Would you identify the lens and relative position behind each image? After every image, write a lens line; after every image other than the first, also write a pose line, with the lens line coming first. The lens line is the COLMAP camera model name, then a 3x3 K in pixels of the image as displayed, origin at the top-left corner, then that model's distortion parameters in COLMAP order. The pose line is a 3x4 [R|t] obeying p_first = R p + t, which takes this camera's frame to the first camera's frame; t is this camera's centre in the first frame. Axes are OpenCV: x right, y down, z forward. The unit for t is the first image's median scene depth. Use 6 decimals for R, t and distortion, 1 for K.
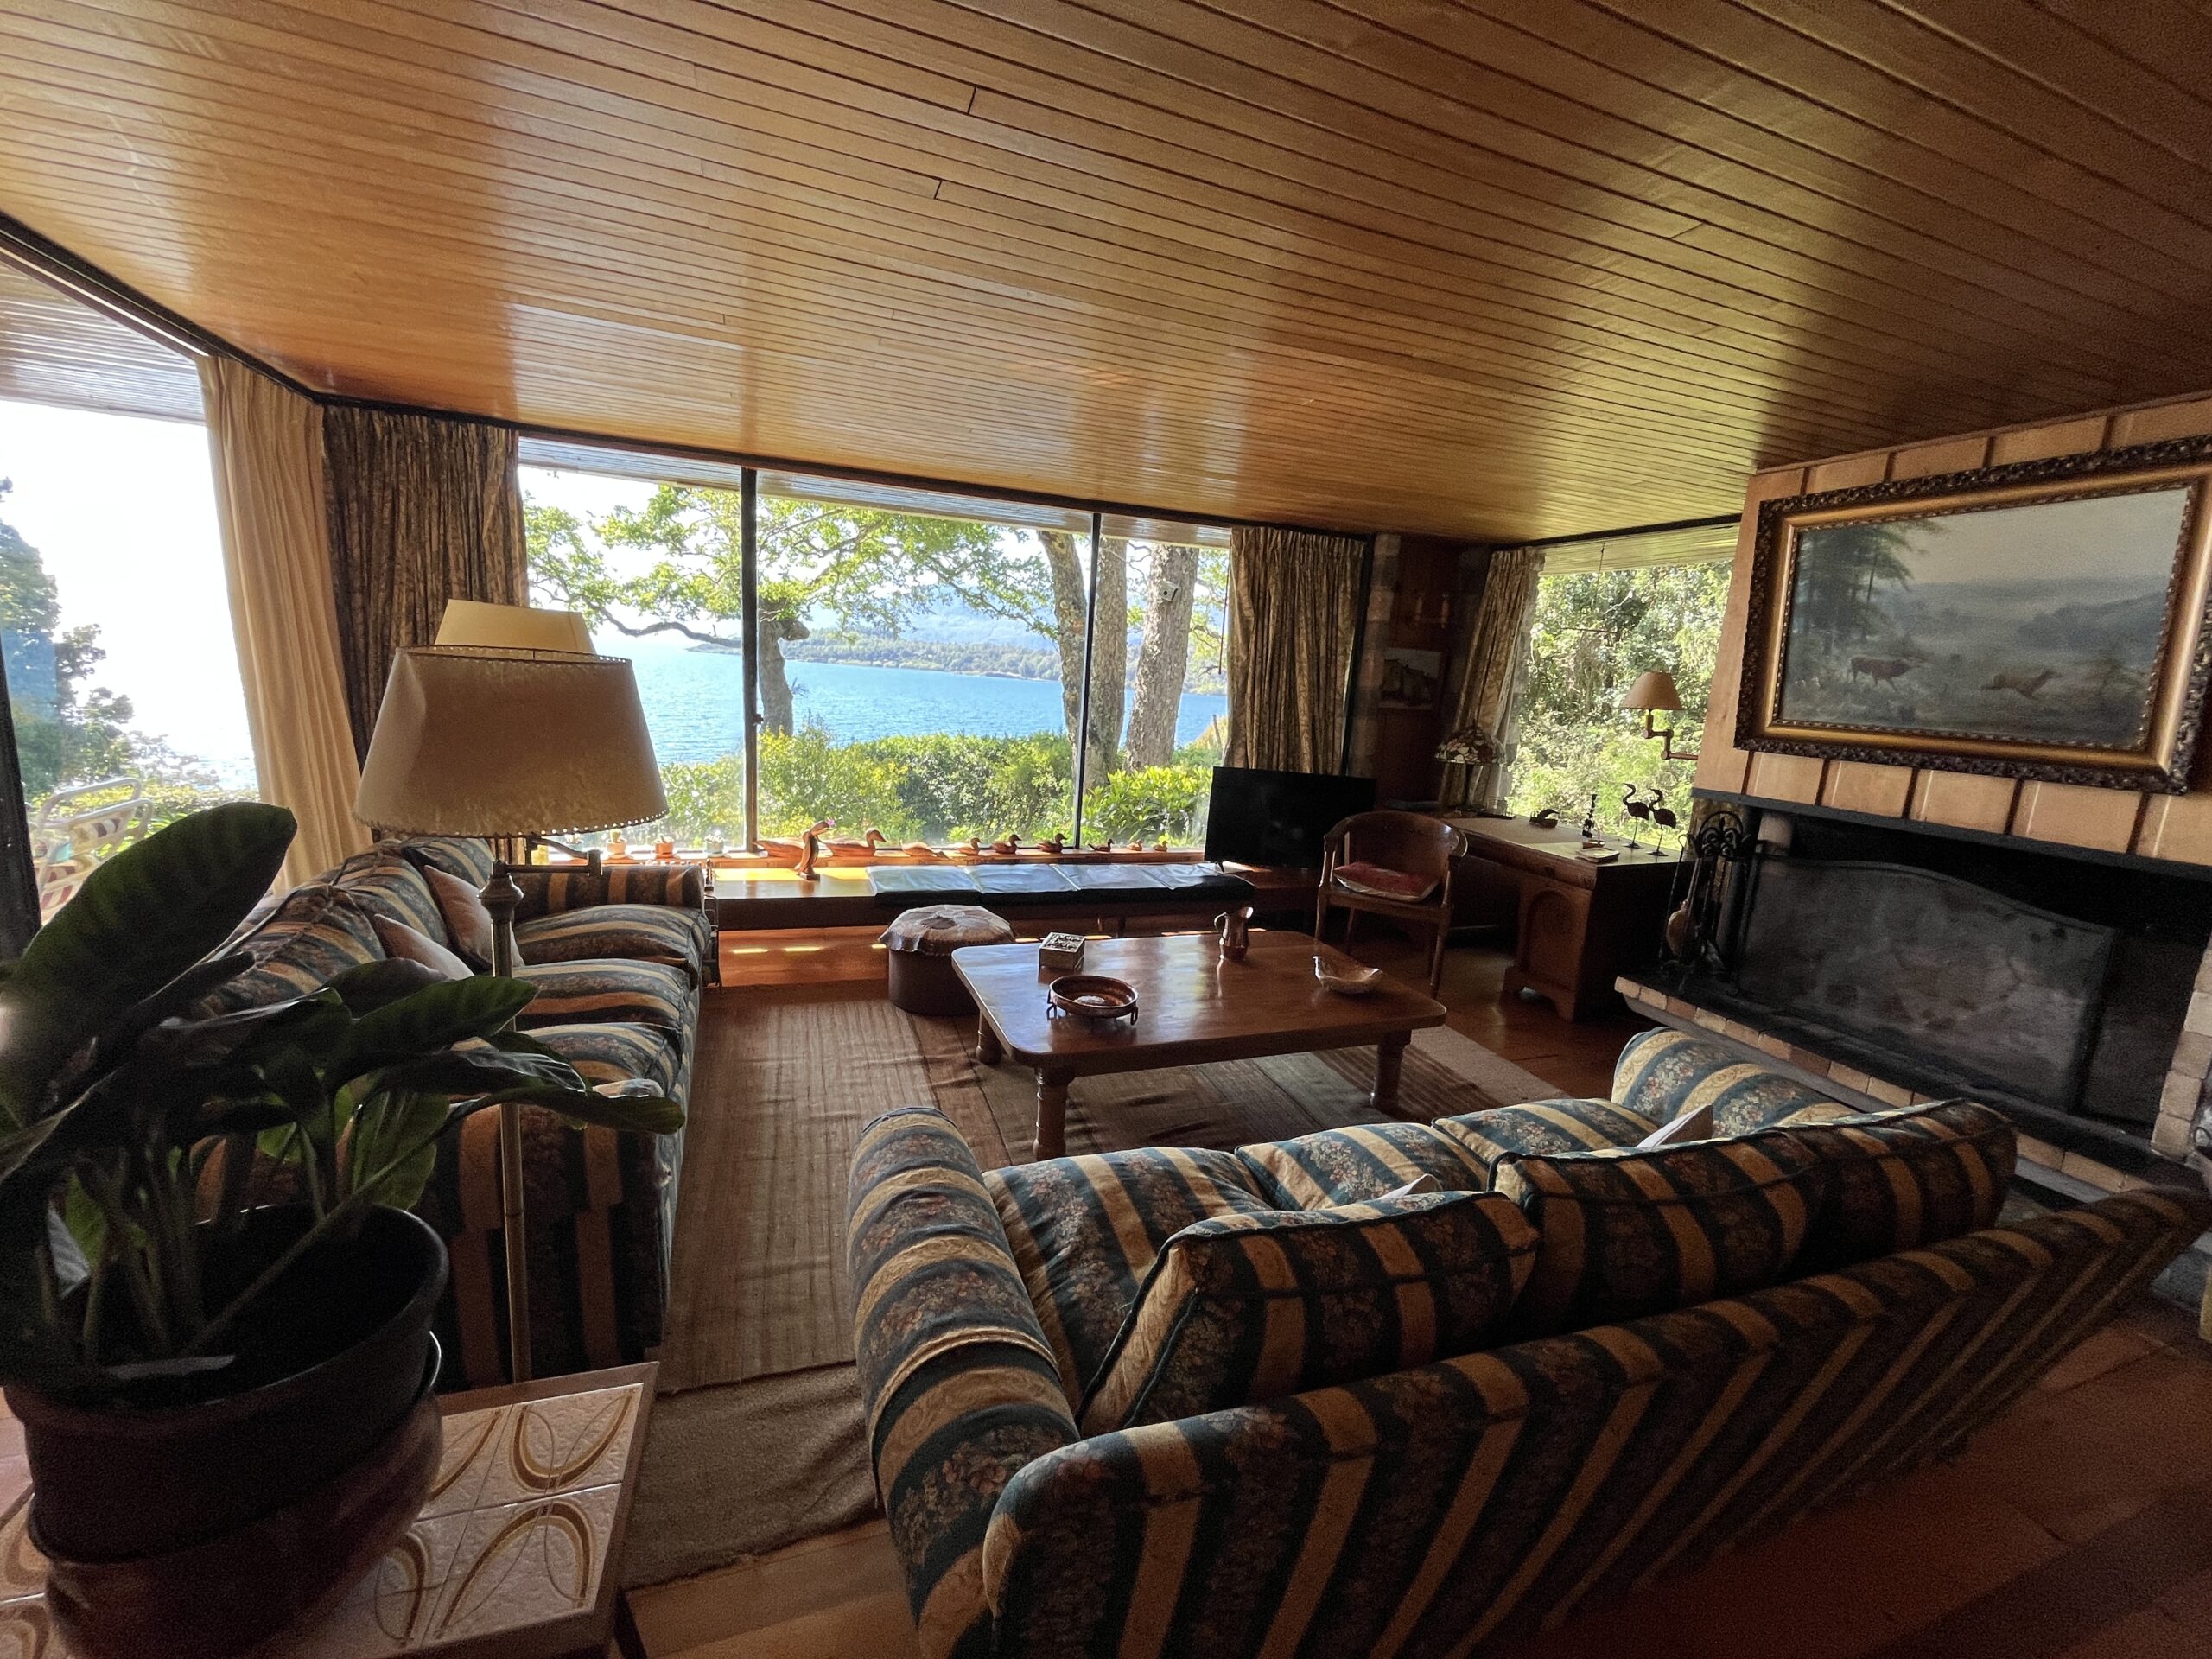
lens RADIAL K [[890.1, 0, 1103.8], [0, 890.1, 828.1], [0, 0, 1]] dist [-0.002787, -0.000162]
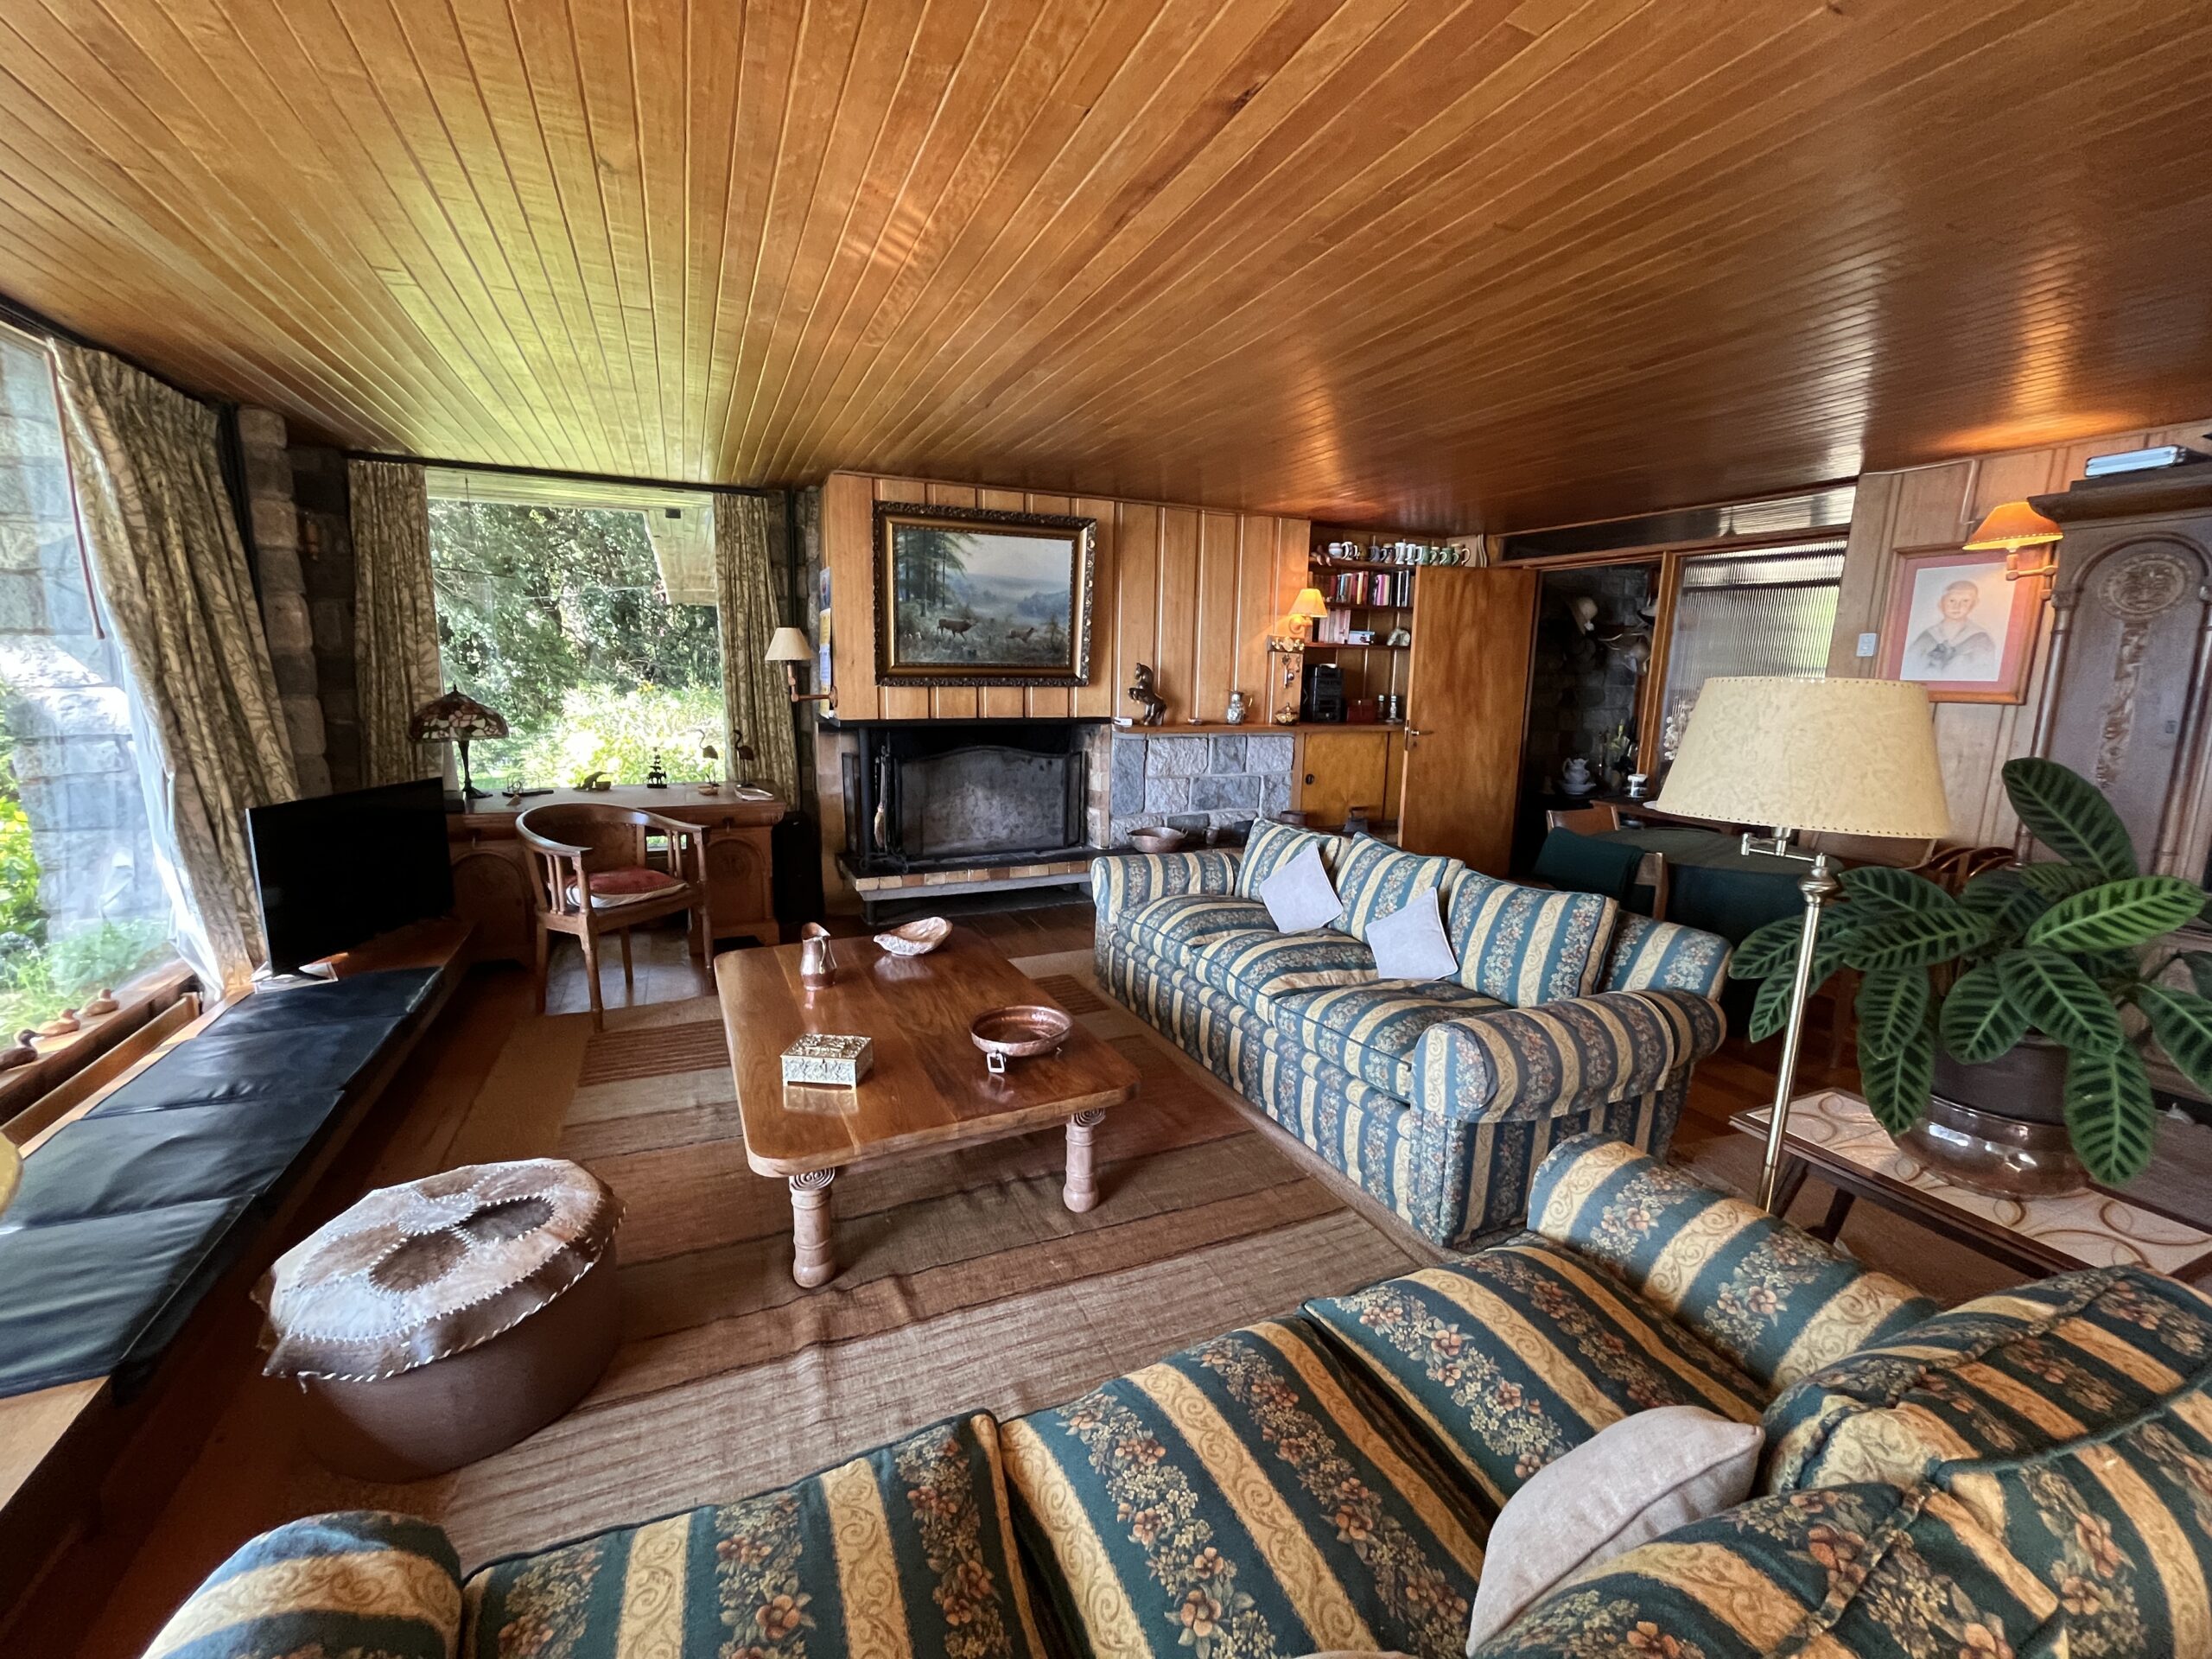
lens RADIAL K [[890.1, 0, 1103.8], [0, 890.1, 828.1], [0, 0, 1]] dist [-0.002787, -0.000162]
pose [[-0.084121, -0.238426, 0.967511, -0.479180], [0.160078, 0.955108, 0.249287, -0.118257], [-0.983513, 0.175848, -0.042178, 0.543929]]
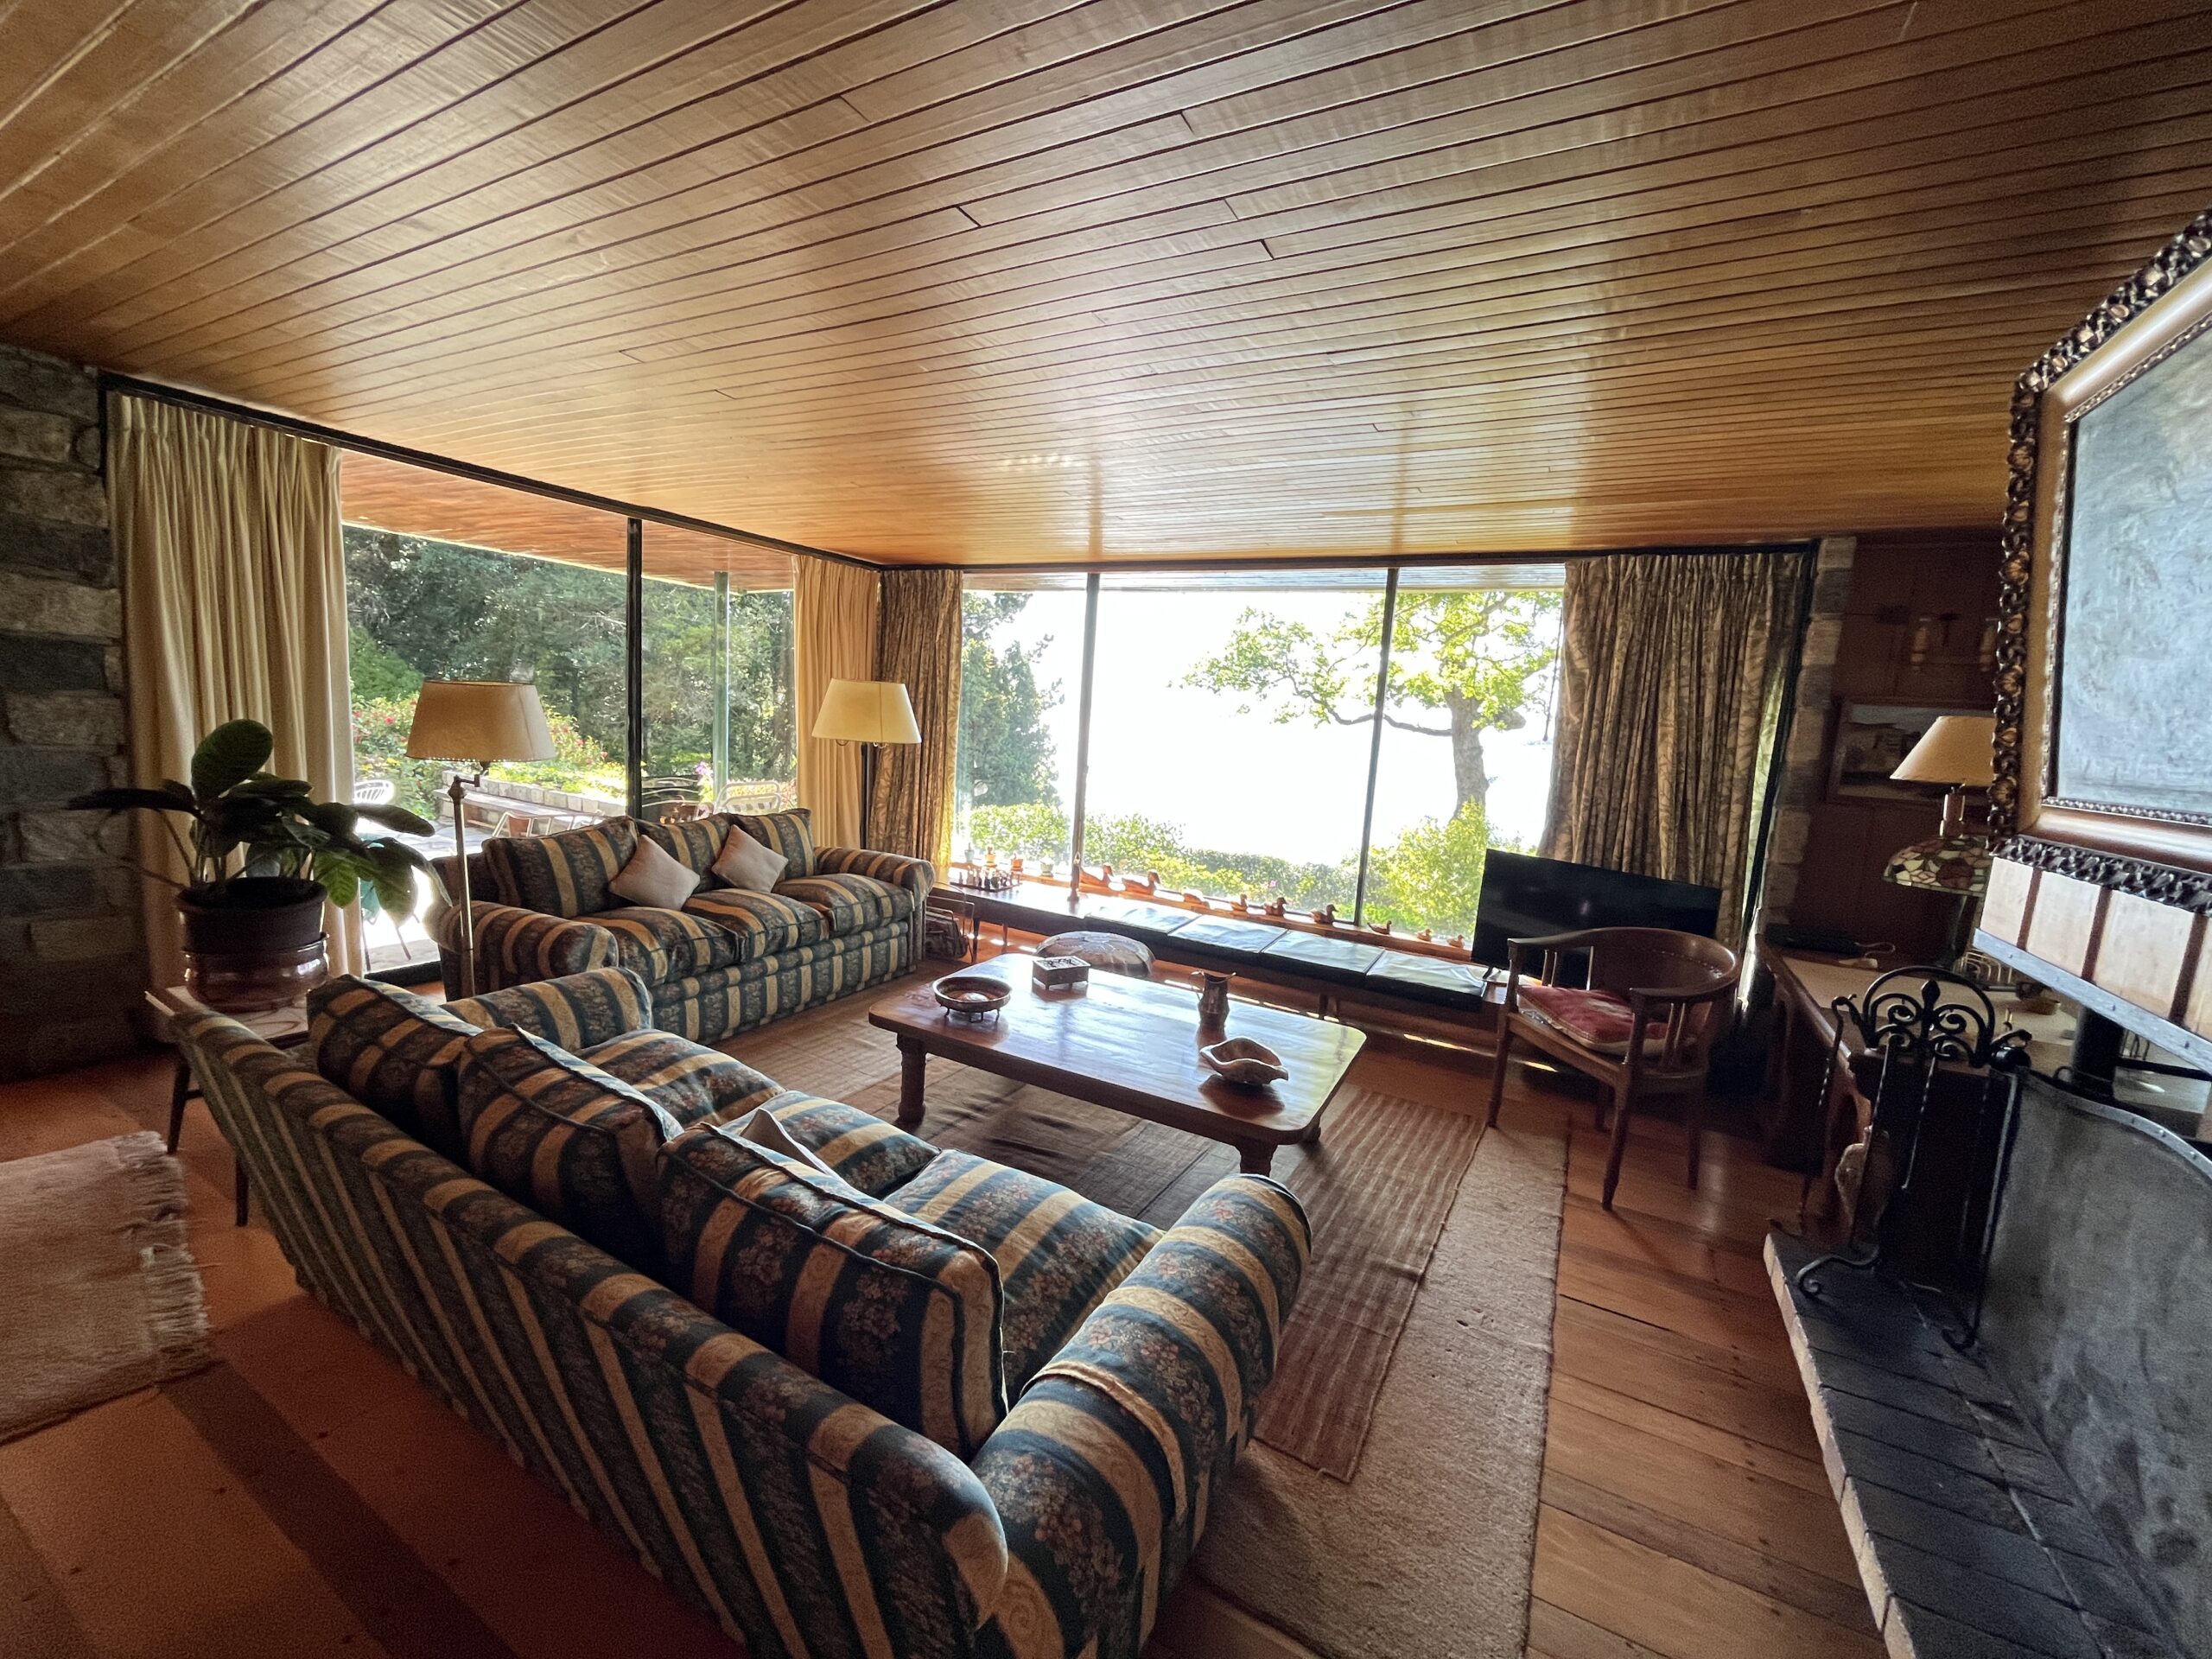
lens RADIAL K [[890.1, 0, 1103.8], [0, 890.1, 828.1], [0, 0, 1]] dist [-0.002787, -0.000162]
pose [[0.657324, 0.078119, -0.749548, 0.537961], [-0.159308, 0.986540, -0.036887, -0.000955], [0.736578, 0.143656, 0.660921, 0.202920]]
